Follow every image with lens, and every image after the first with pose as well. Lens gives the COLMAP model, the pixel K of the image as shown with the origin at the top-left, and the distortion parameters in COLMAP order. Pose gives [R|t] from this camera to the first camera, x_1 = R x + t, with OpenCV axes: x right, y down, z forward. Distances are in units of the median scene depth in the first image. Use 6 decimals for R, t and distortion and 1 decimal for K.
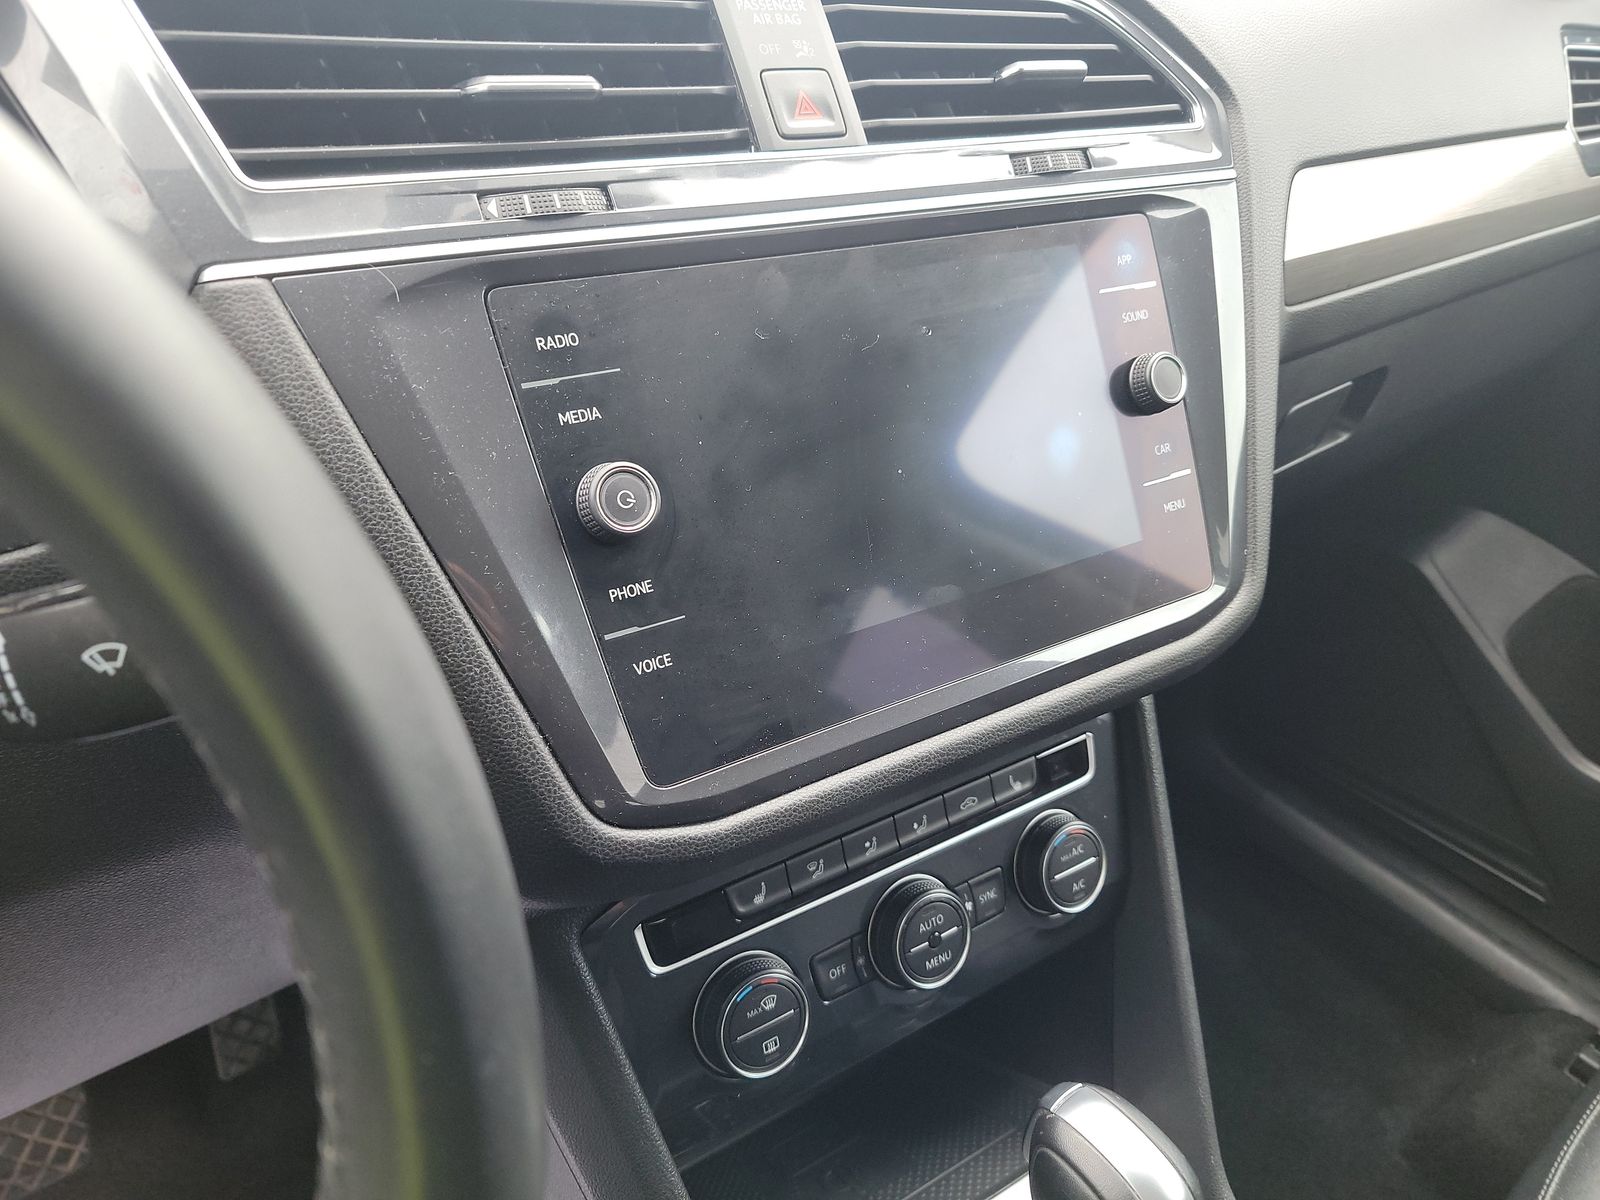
lens RADIAL K [[1170.0, 0, 800.7], [0, 1170.0, 578.9], [0, 0, 1]] dist [0.022680, 0.000583]
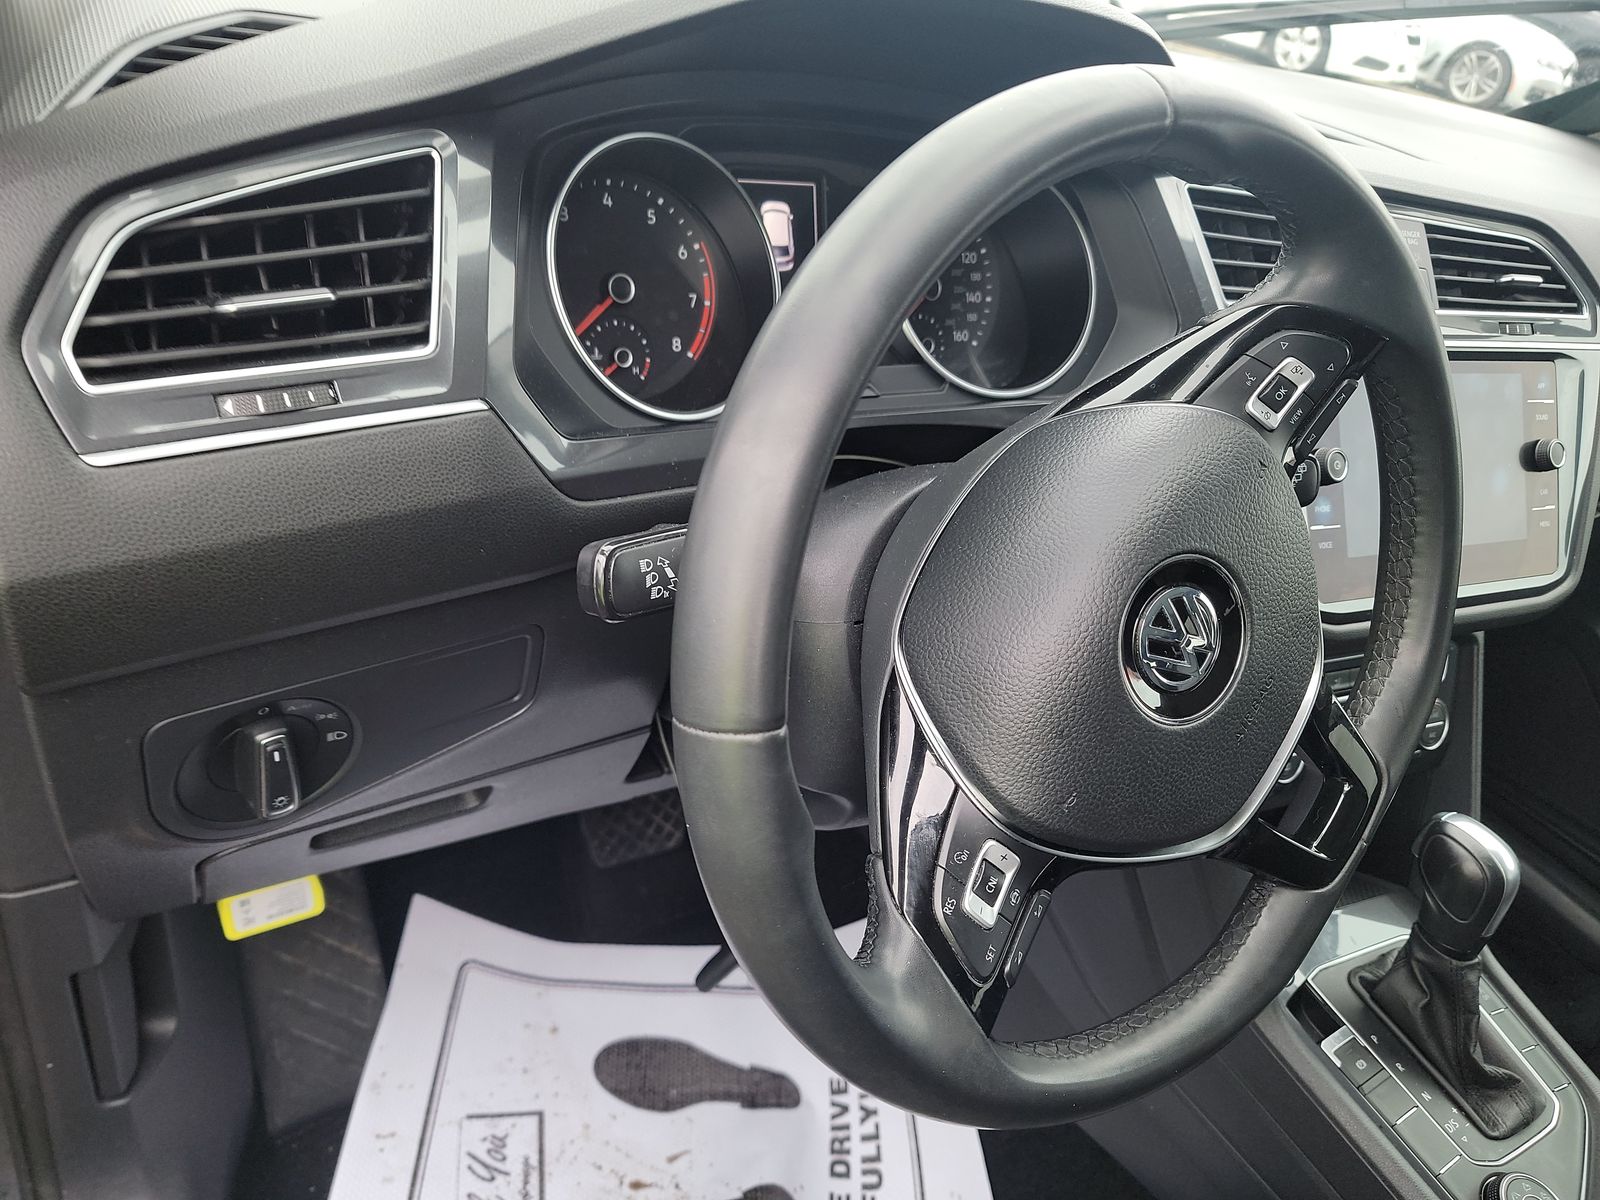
lens RADIAL K [[1166.5, 0, 813.0], [0, 1166.5, 606.1], [0, 0, 1]] dist [0.020838, -0.000945]
pose [[0.984556, 0.171560, -0.034873, -0.691416], [-0.171709, 0.985147, -0.001314, 0.252950], [0.034130, 0.007282, 0.999391, -0.834104]]
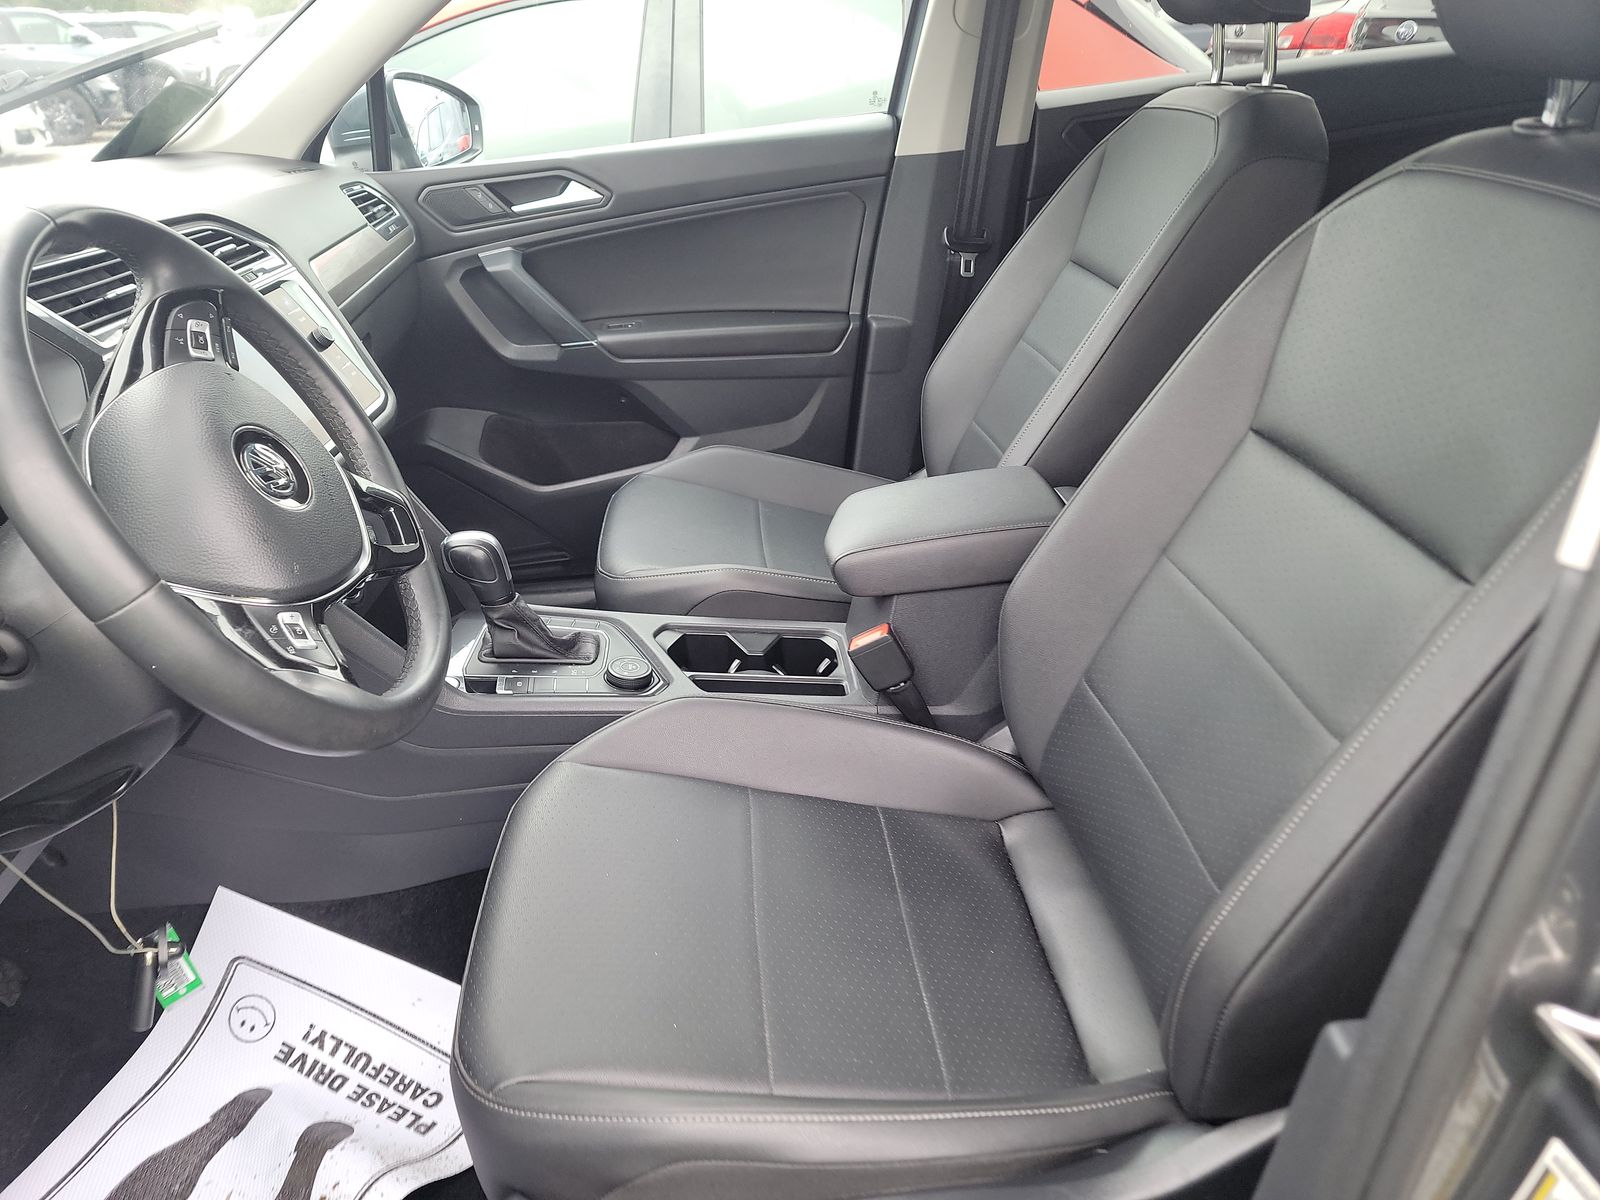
lens RADIAL K [[1166.5, 0, 813.0], [0, 1166.5, 606.1], [0, 0, 1]] dist [0.020838, -0.000945]
pose [[0.544807, -0.478557, 0.688599, -1.275096], [0.537889, 0.829410, 0.150848, 0.564918], [-0.643320, 0.288206, 0.709279, -1.537838]]
